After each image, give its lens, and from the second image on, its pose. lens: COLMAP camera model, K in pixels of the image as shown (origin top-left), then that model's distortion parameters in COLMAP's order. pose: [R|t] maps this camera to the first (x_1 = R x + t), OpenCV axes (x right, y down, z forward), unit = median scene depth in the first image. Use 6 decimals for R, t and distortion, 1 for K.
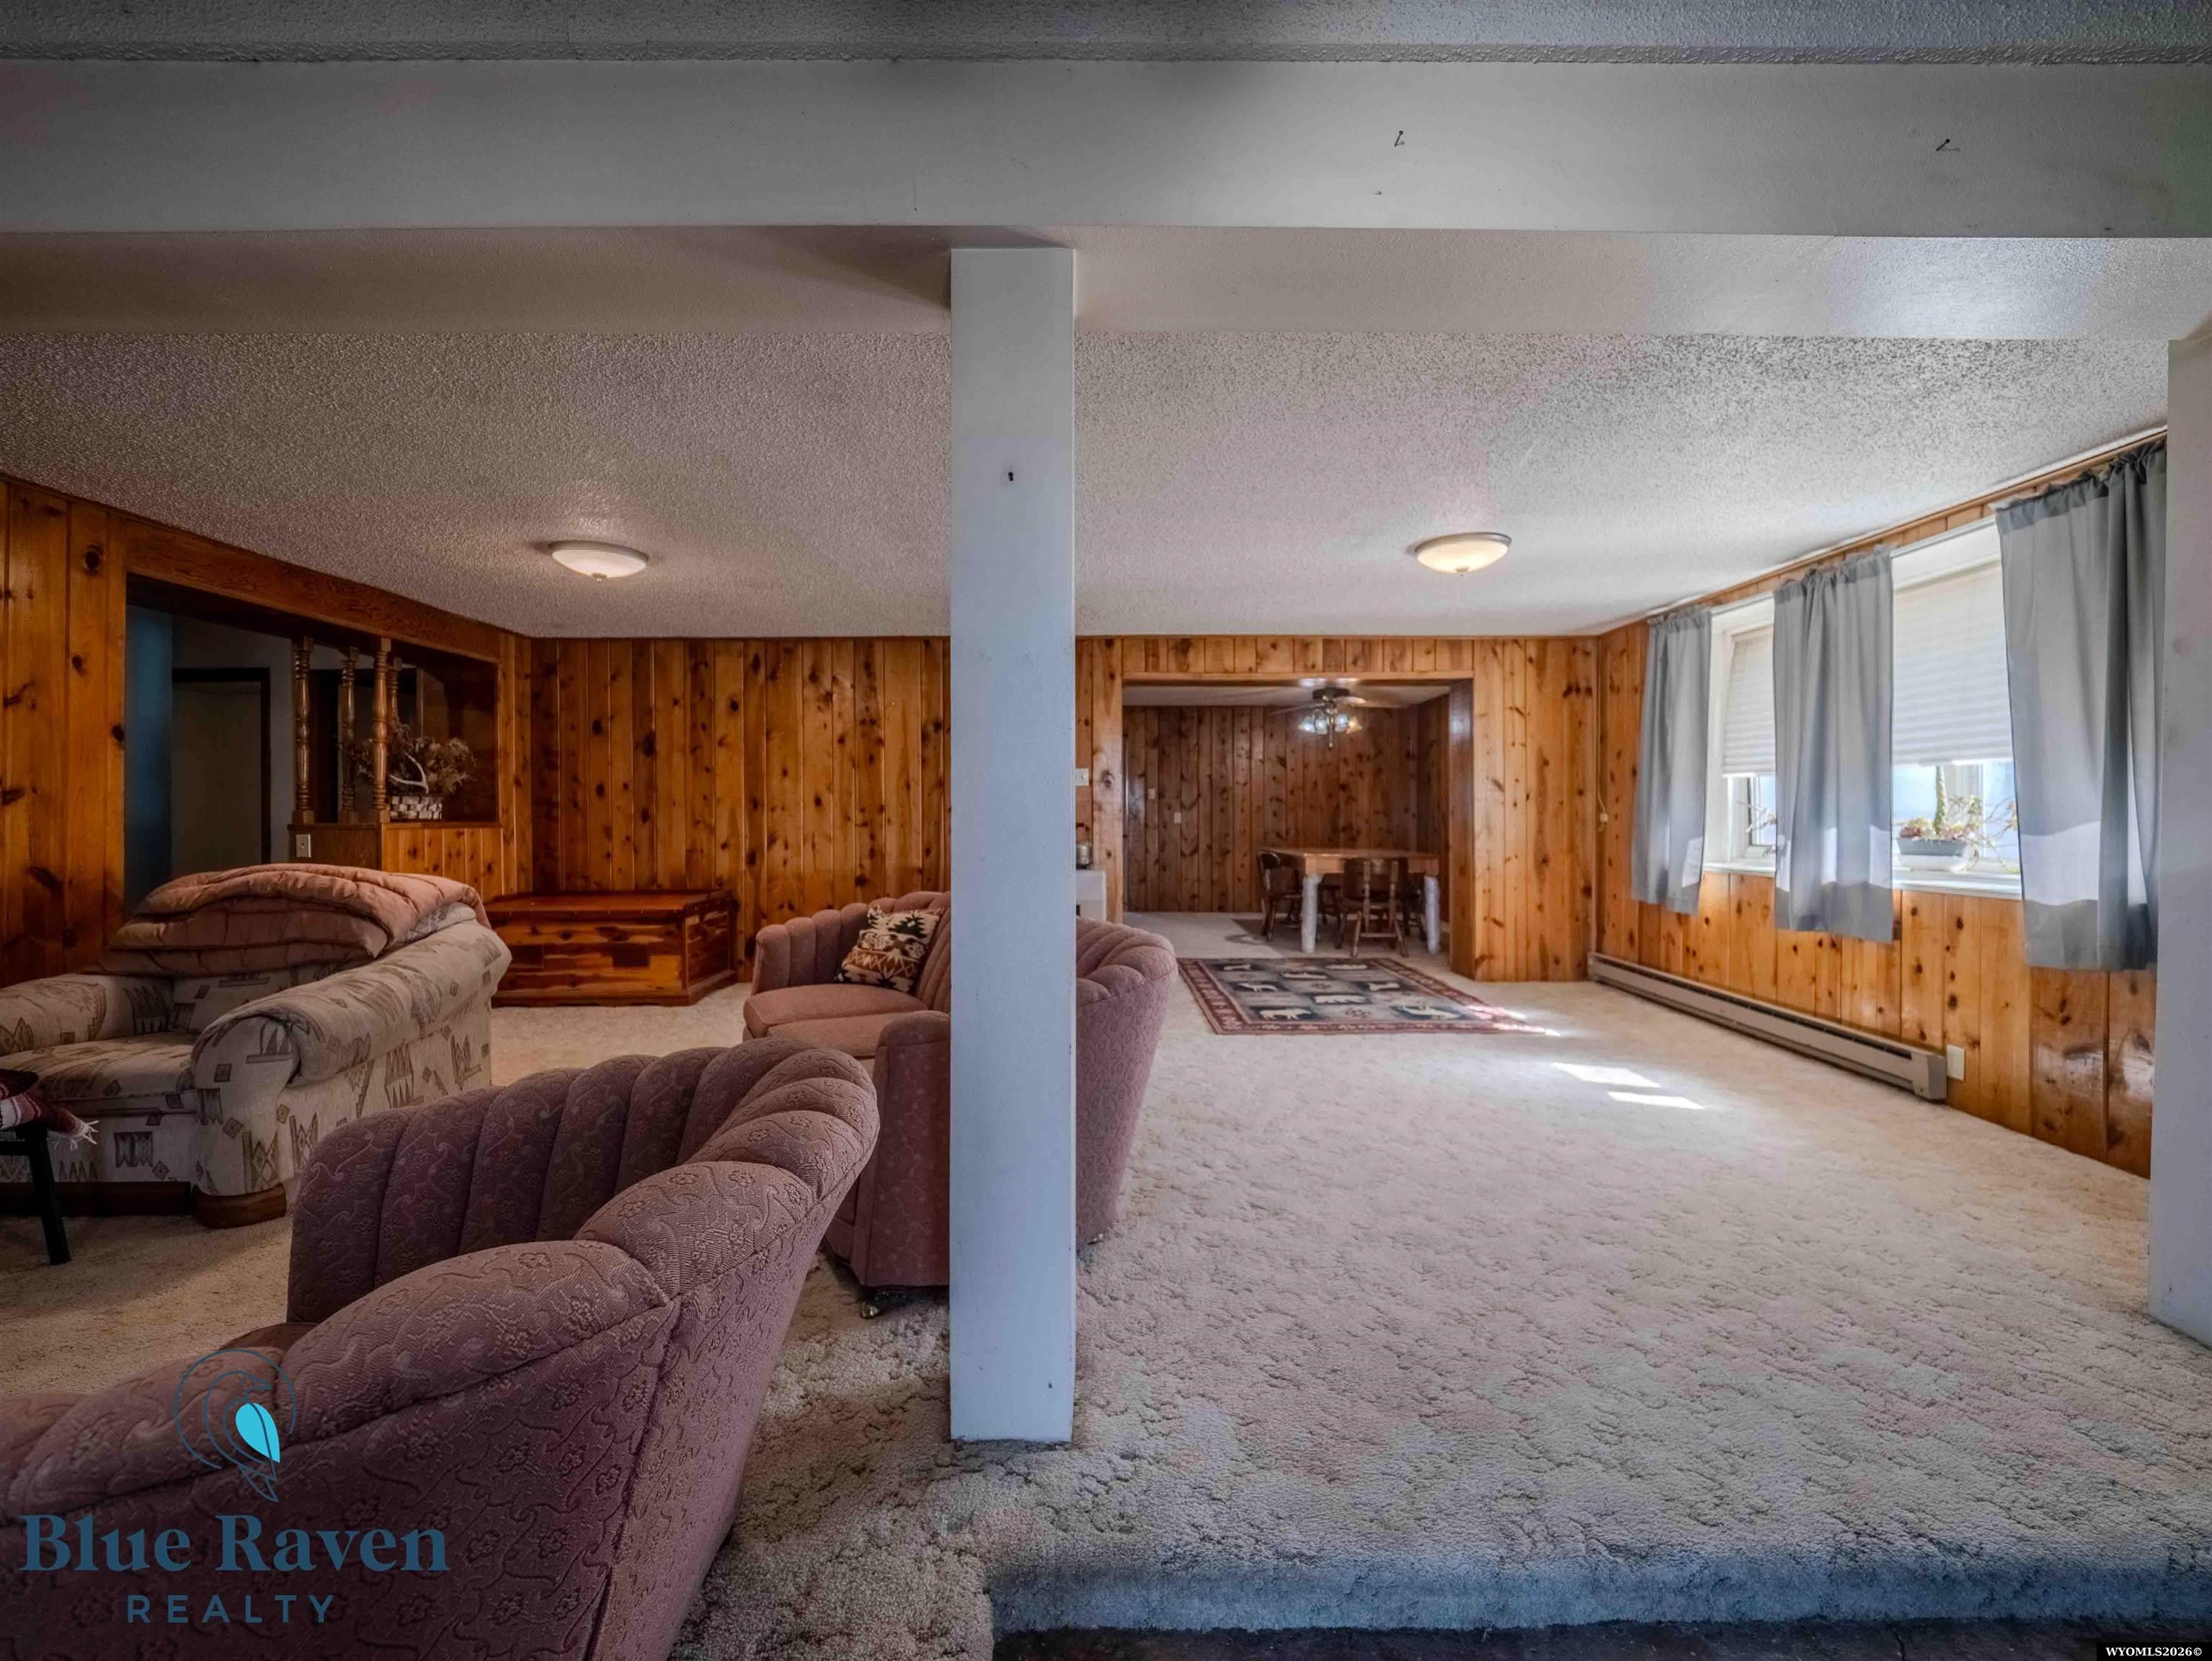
lens RADIAL K [[924.9, 0, 1103.2], [0, 924.9, 817.8], [0, 0, 1]] dist [0.014869, -0.013682]
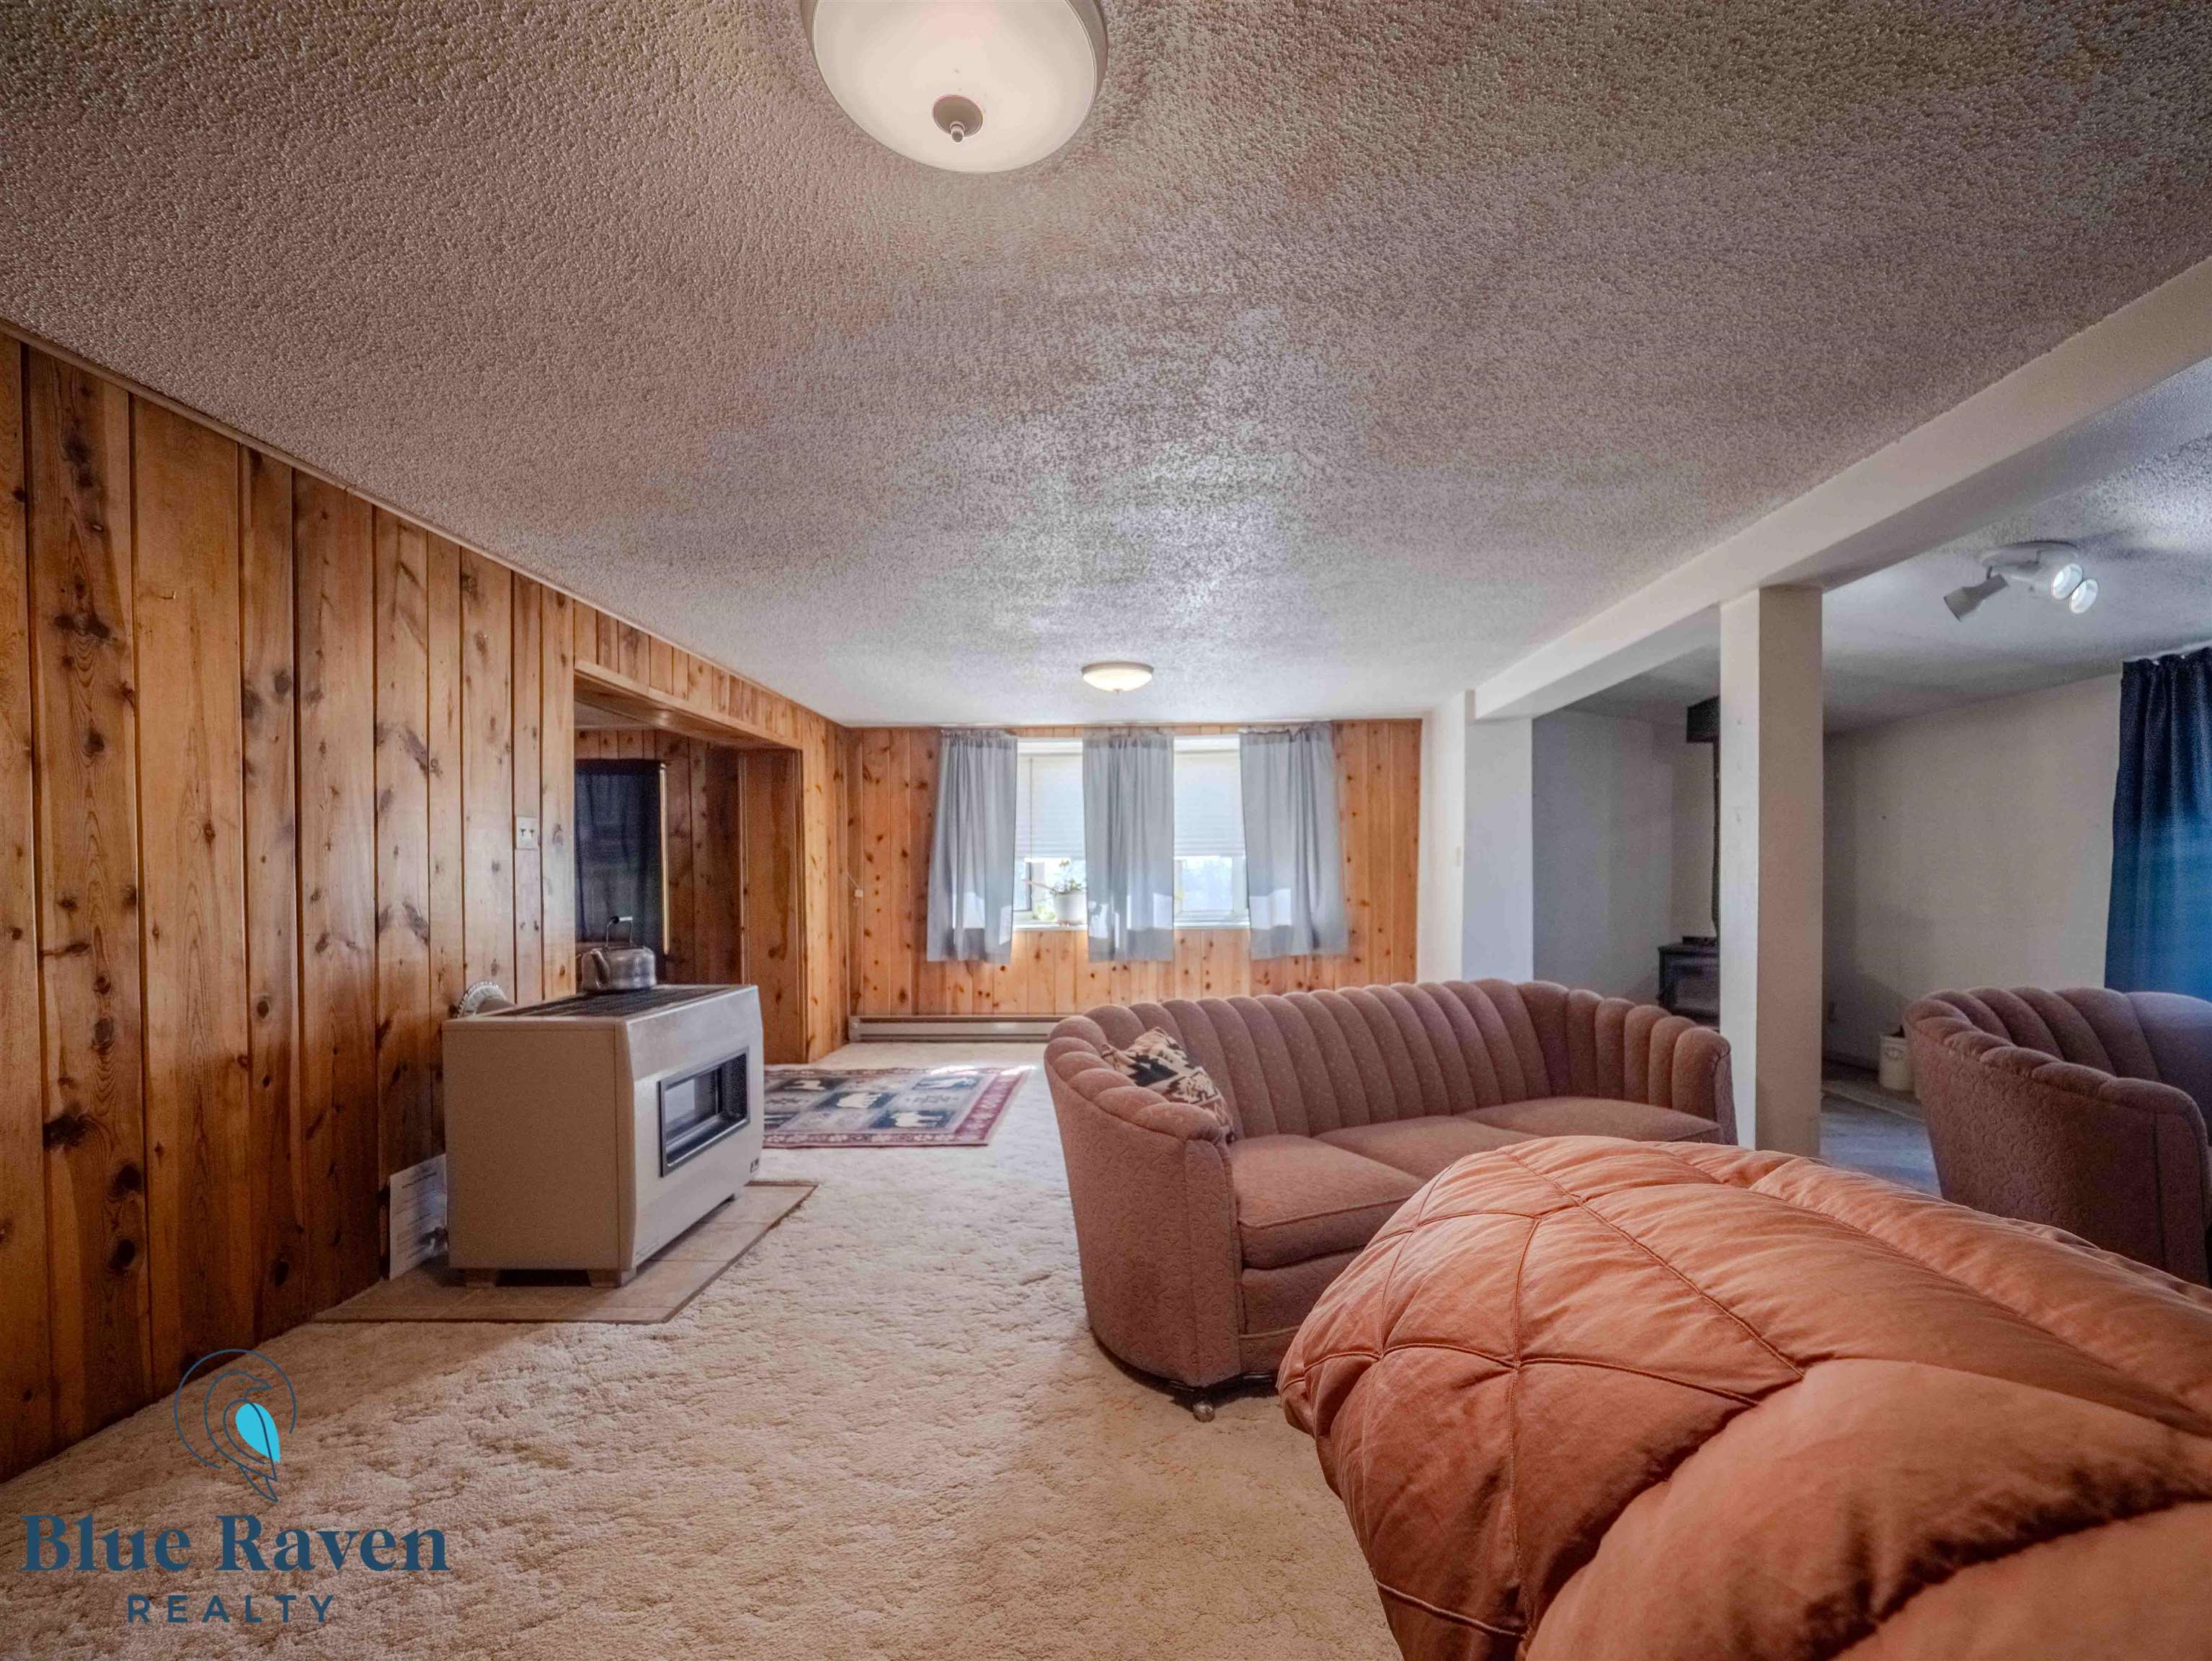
lens RADIAL K [[942.9, 0, 1129.6], [0, 942.9, 901.2], [0, 0, 1]] dist [0.000377, -0.000468]
pose [[0.032239, -0.022349, 0.999230, -0.573472], [0.015634, 0.999639, 0.021853, -0.010466], [-0.999358, 0.014917, 0.032577, 0.631555]]
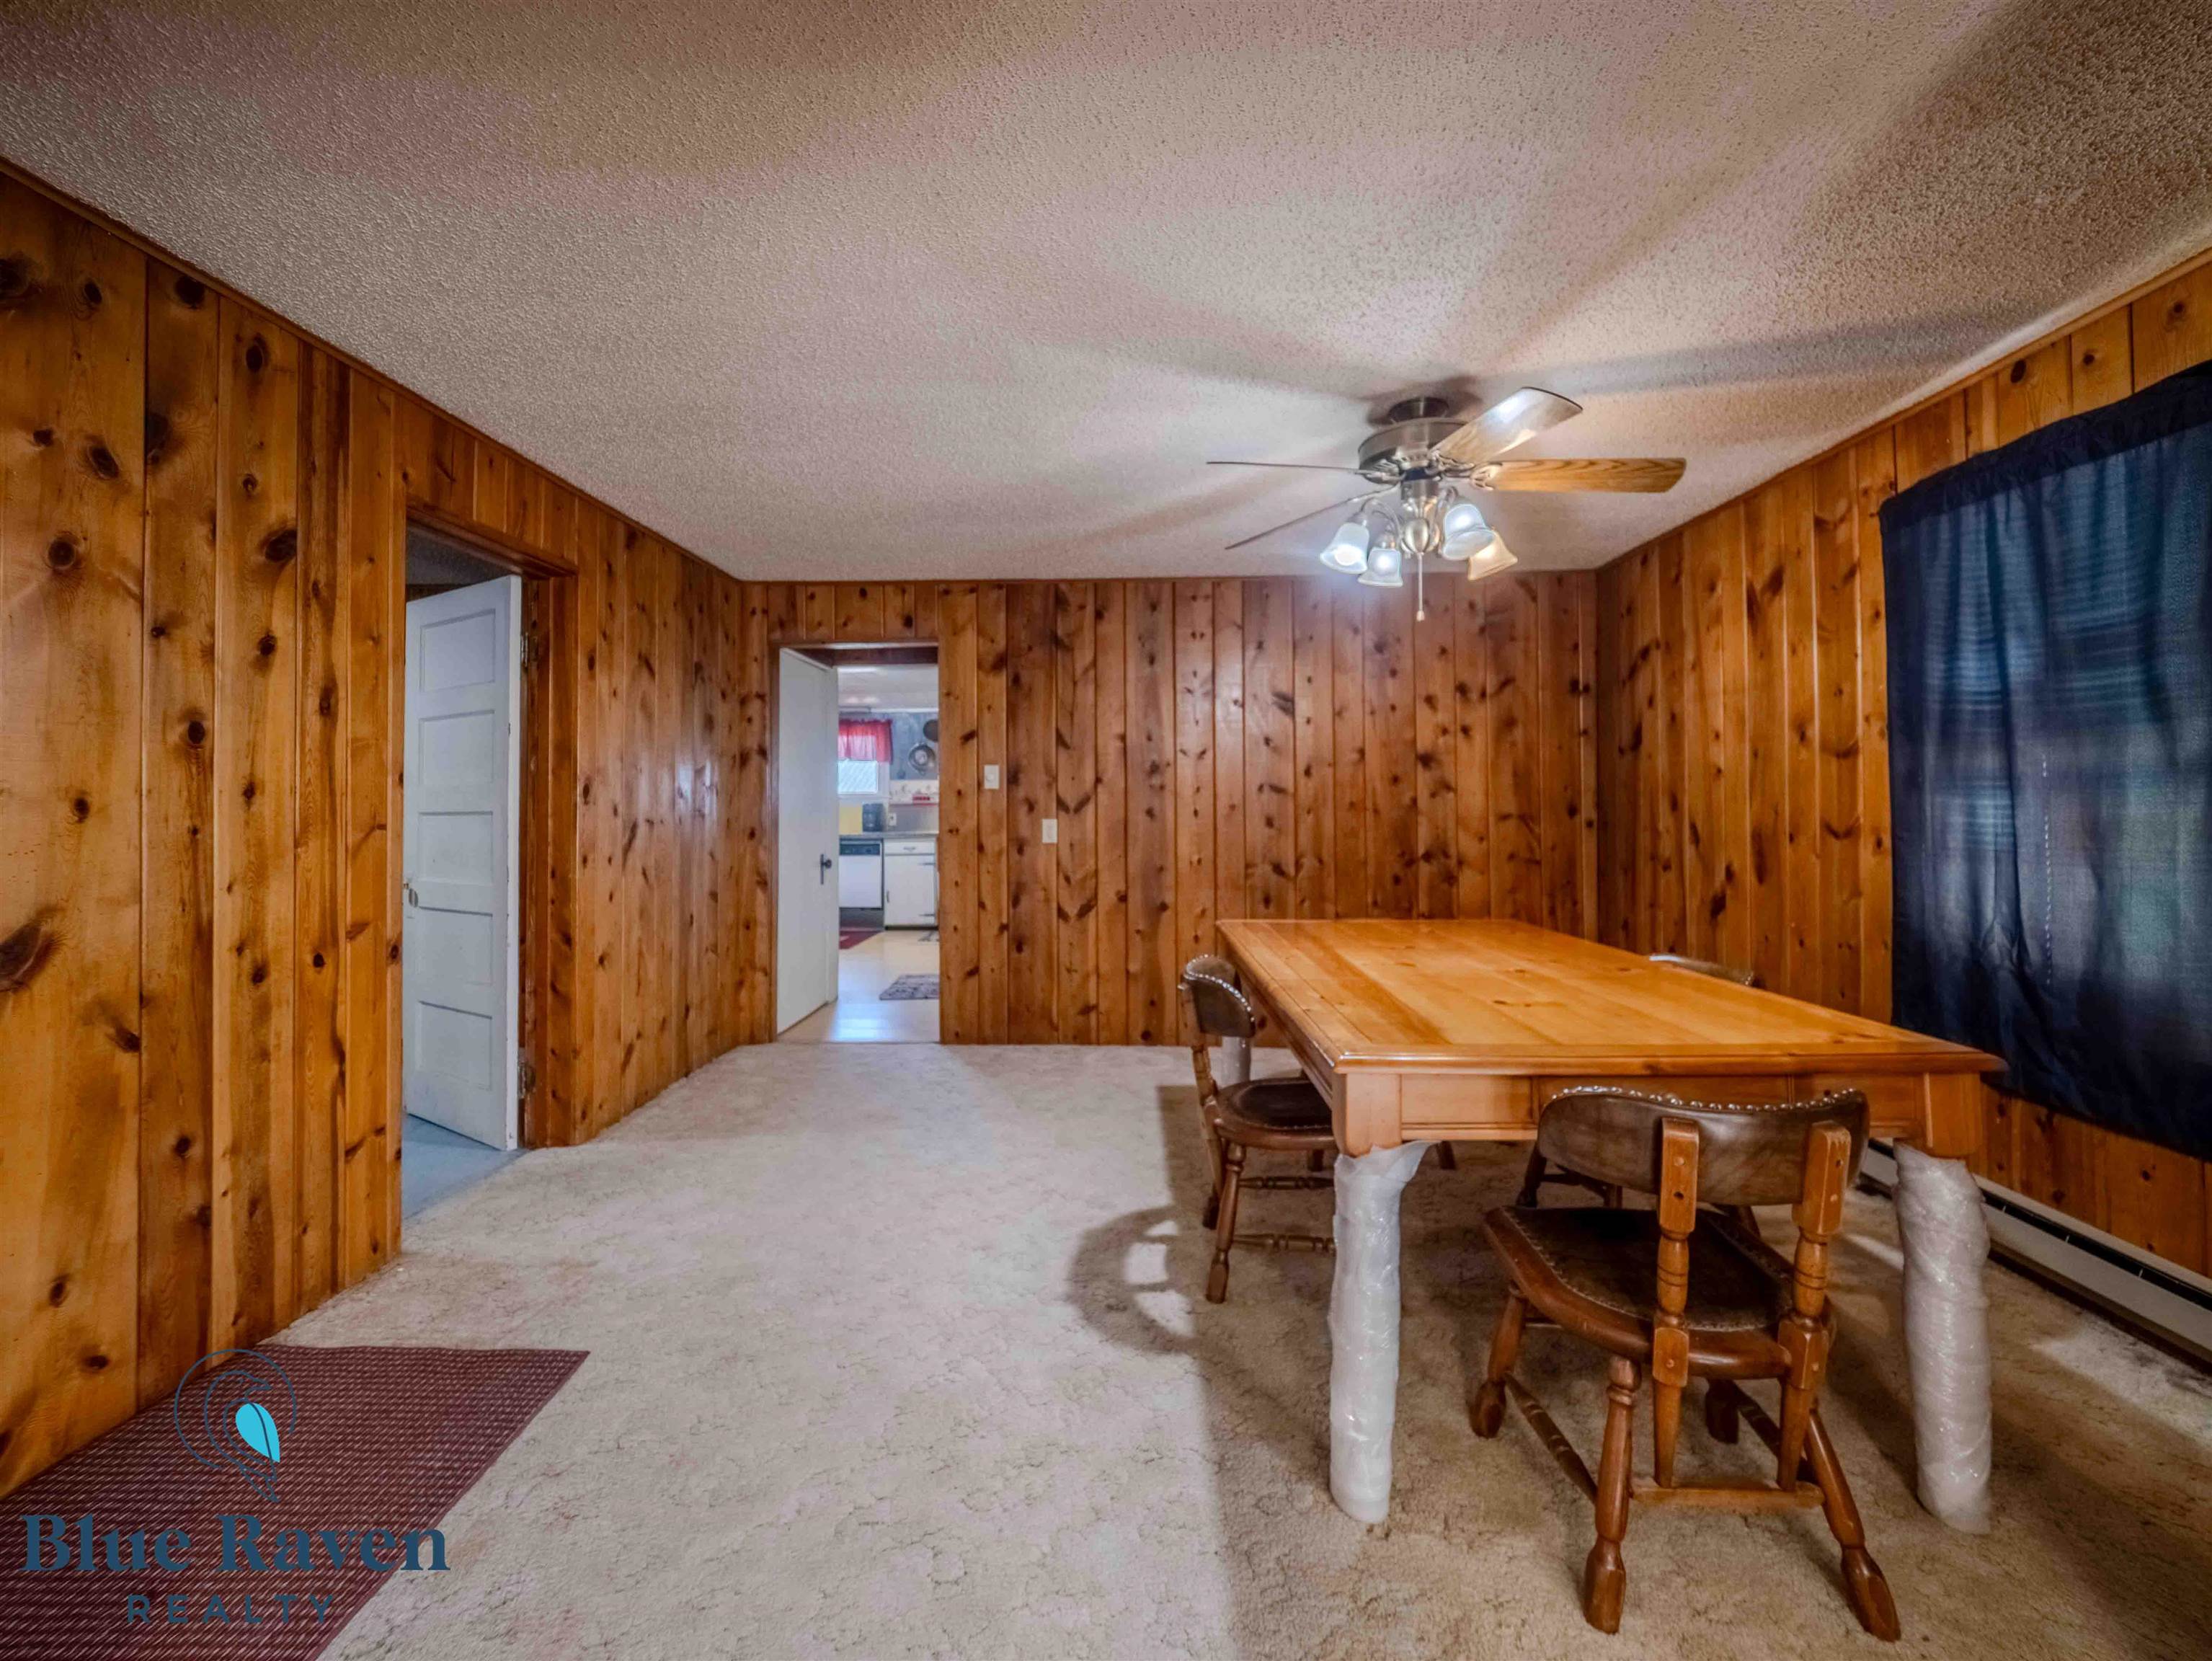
lens RADIAL K [[932.3, 0, 1090.5], [0, 932.3, 779.5], [0, 0, 1]] dist [-0.030536, -0.000002]
pose [[0.999122, -0.004805, -0.041624, 0.203916], [0.003633, 0.999597, -0.028167, -0.020723], [0.041743, 0.027991, 0.998736, 0.951283]]
